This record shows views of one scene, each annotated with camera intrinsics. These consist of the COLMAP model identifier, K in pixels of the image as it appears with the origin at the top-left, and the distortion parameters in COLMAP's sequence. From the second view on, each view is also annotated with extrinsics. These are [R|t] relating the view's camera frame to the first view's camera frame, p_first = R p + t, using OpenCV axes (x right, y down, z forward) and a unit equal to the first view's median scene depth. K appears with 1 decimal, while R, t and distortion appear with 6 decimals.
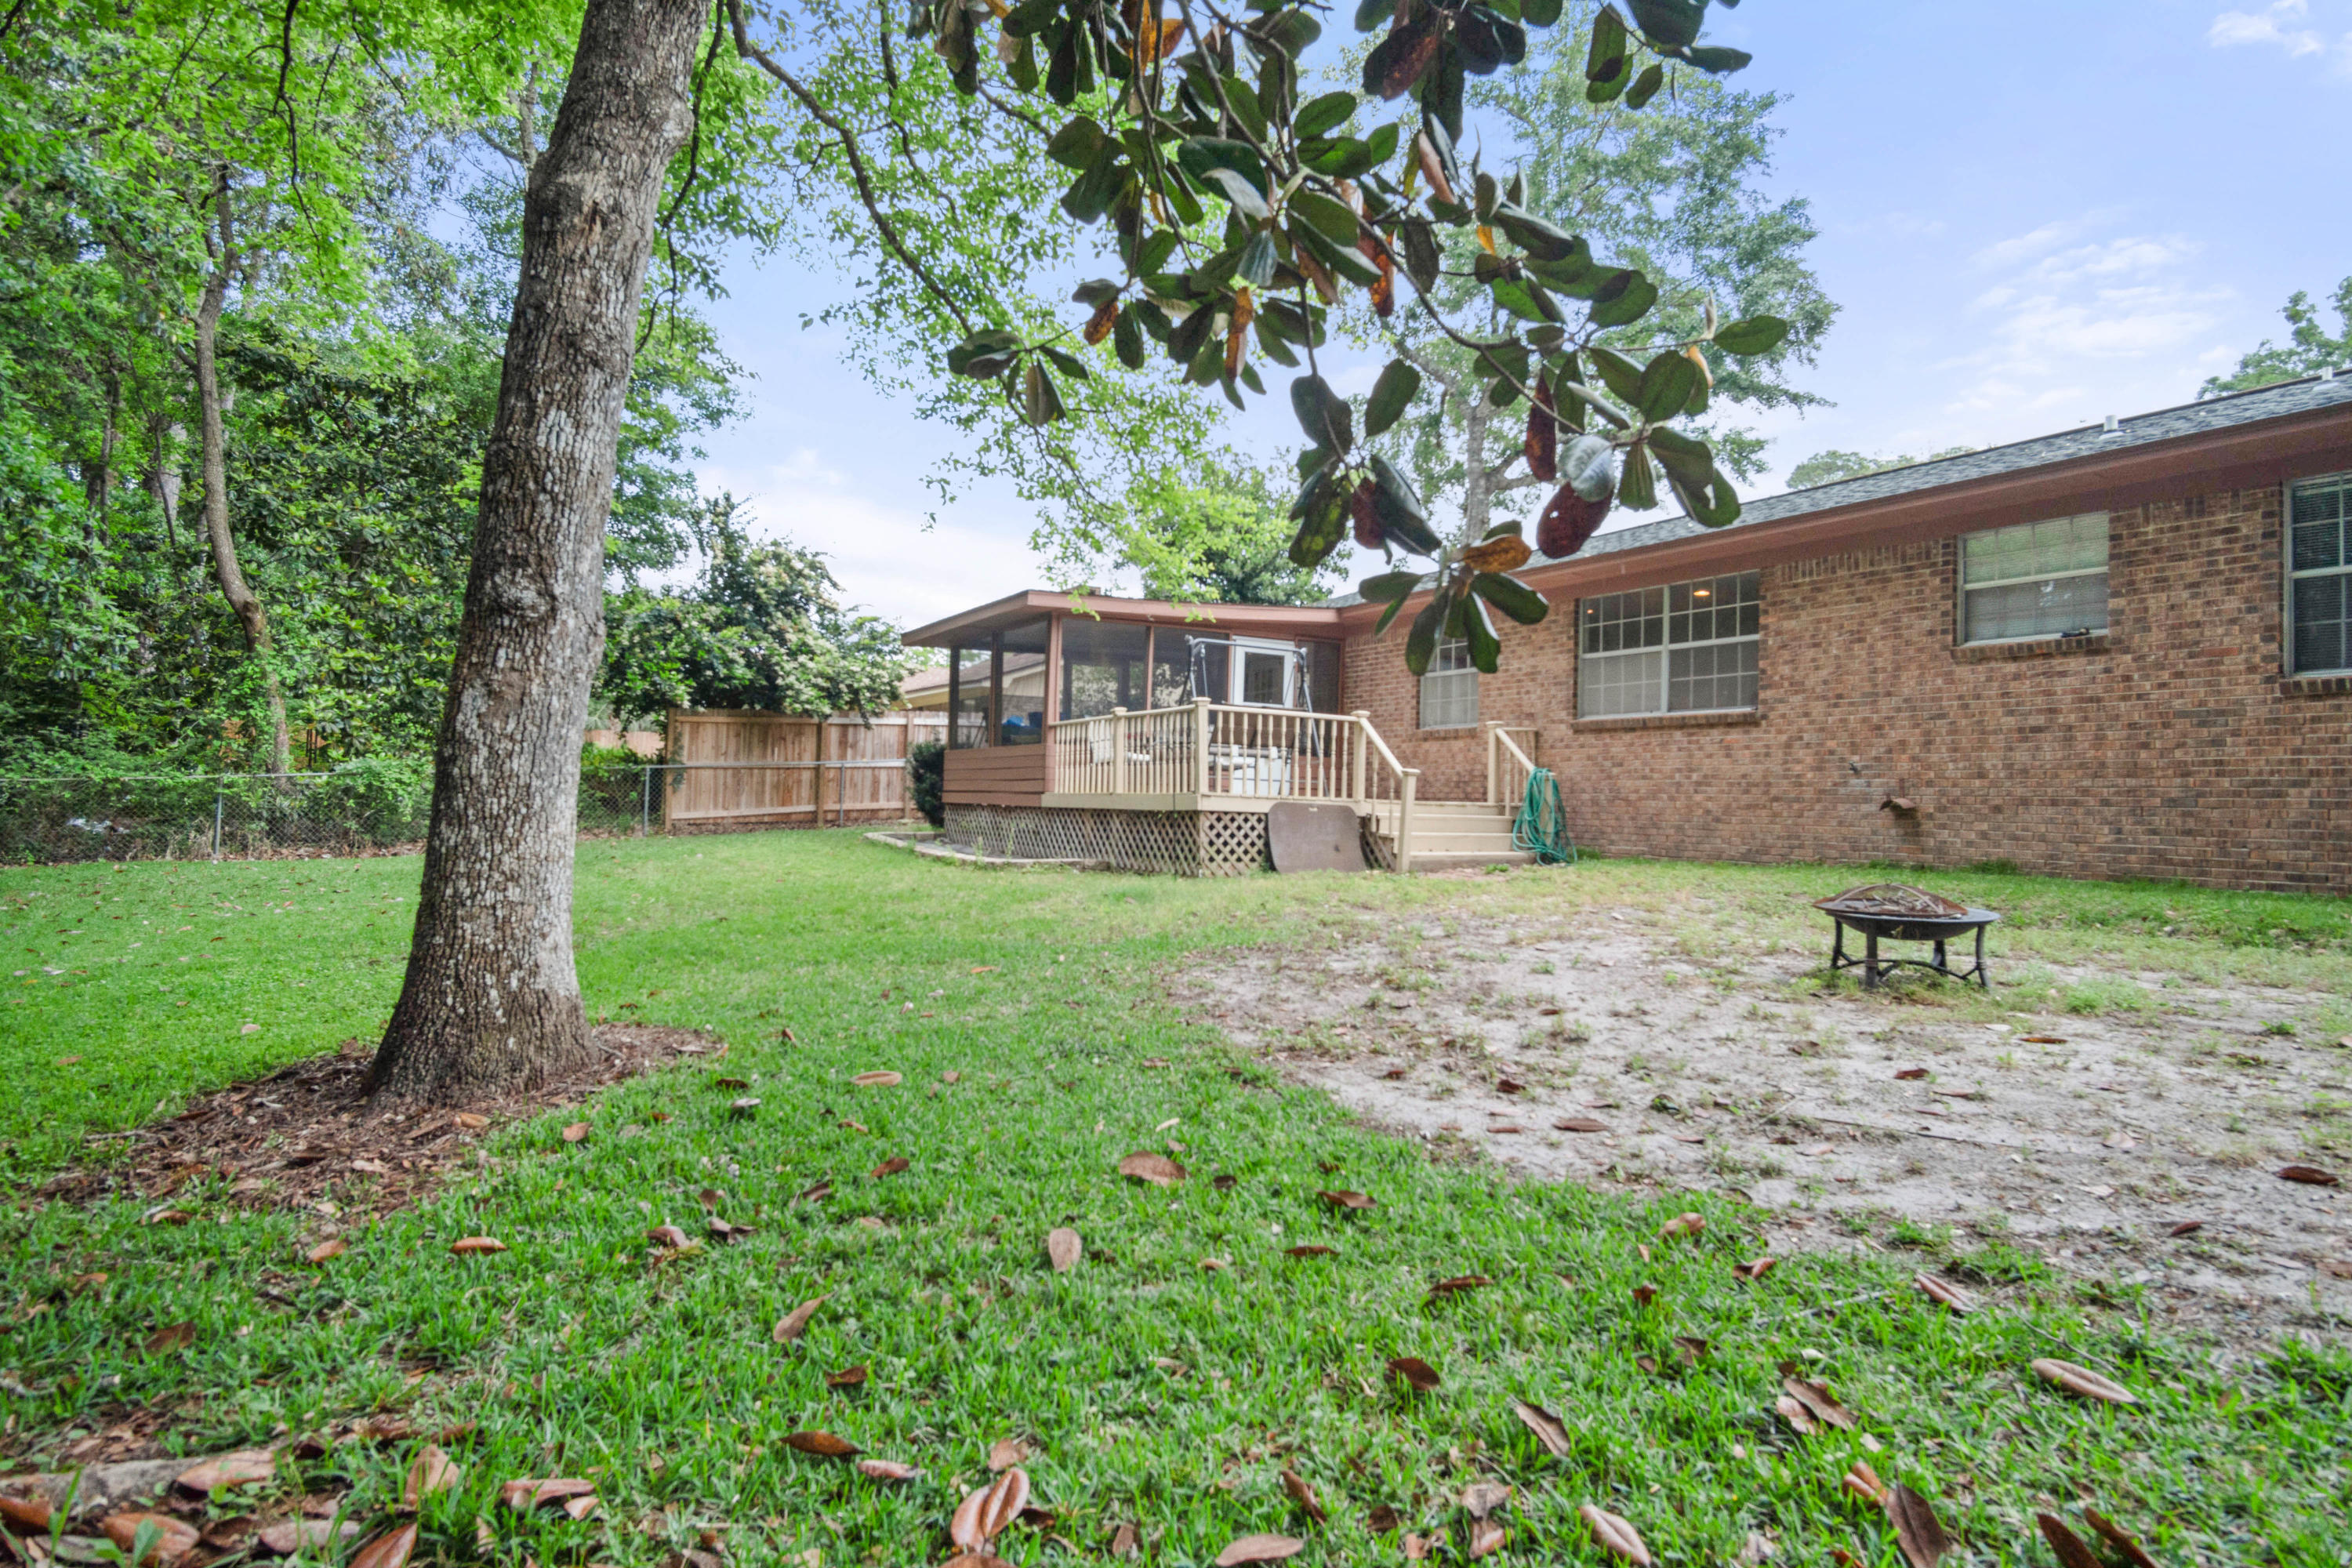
lens RADIAL K [[1350.4, 0, 1175.1], [0, 1350.4, 769.2], [0, 0, 1]] dist [-0.018186, -0.000059]
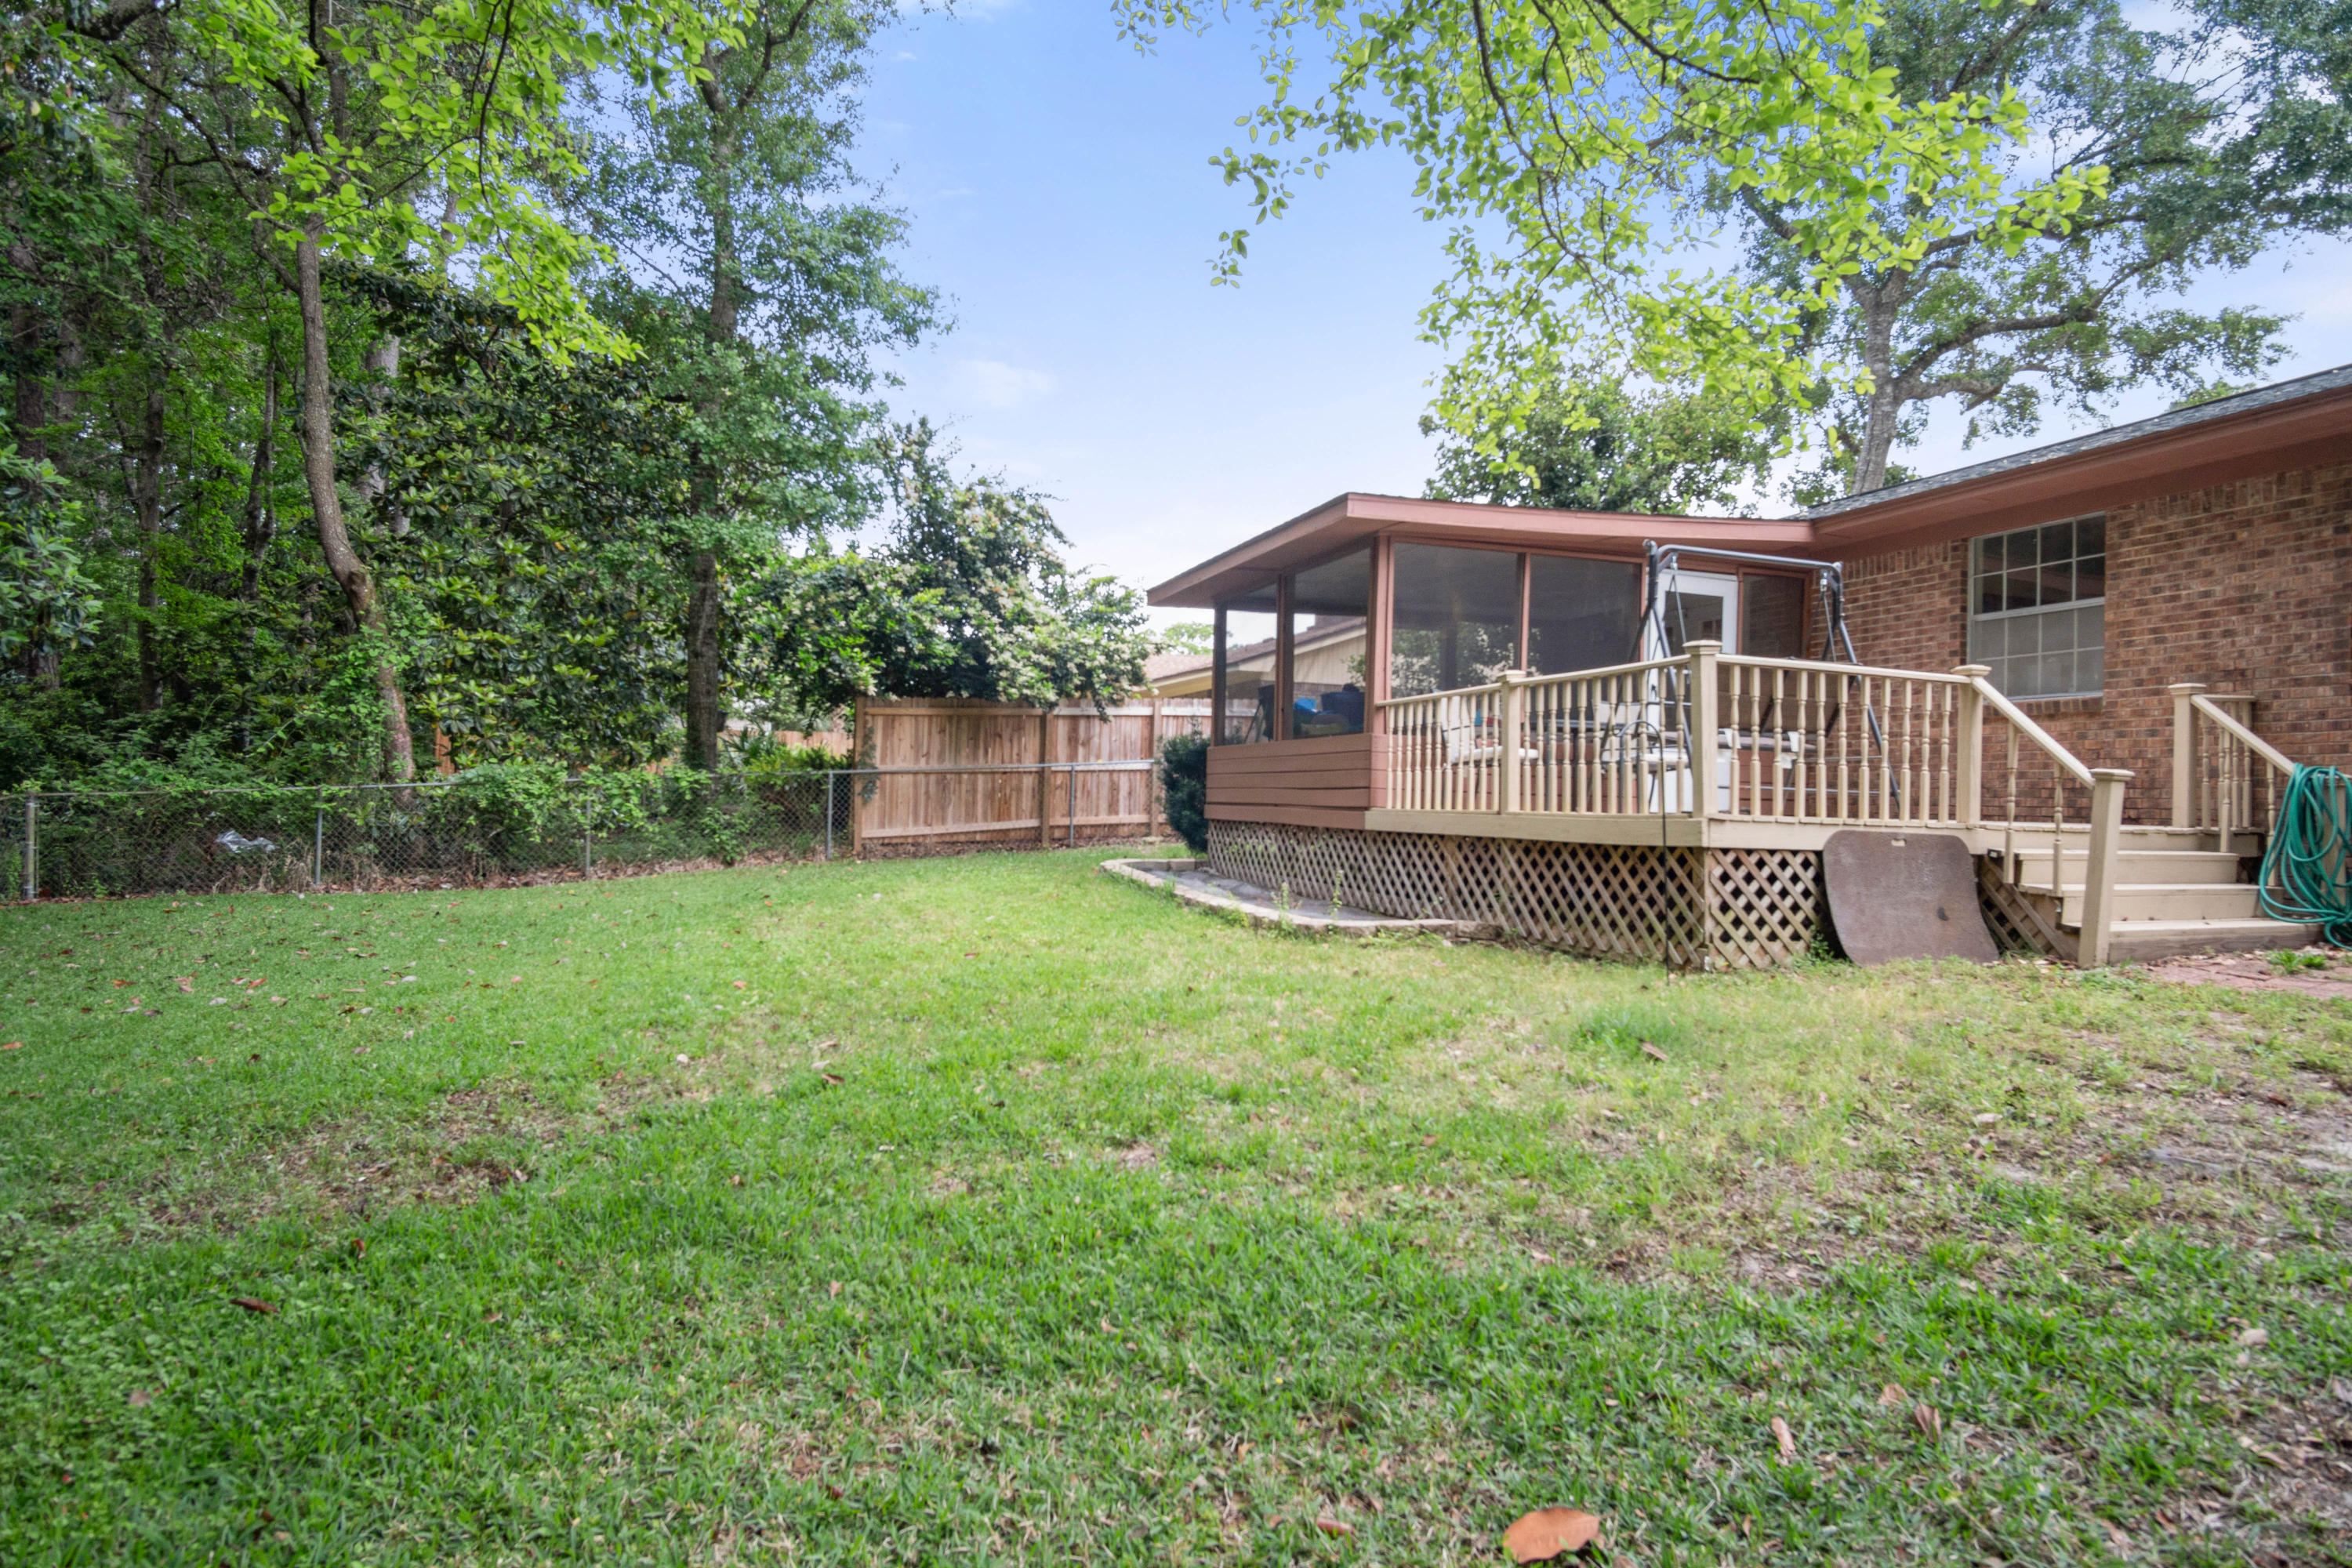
lens RADIAL K [[1263.8, 0, 1173.2], [0, 1263.8, 814.9], [0, 0, 1]] dist [-0.002991, -0.000971]
pose [[0.986027, -0.001268, -0.166583, -0.071654], [0.007247, 0.999351, 0.035288, -0.001411], [0.166430, -0.036002, 0.985396, 0.306782]]
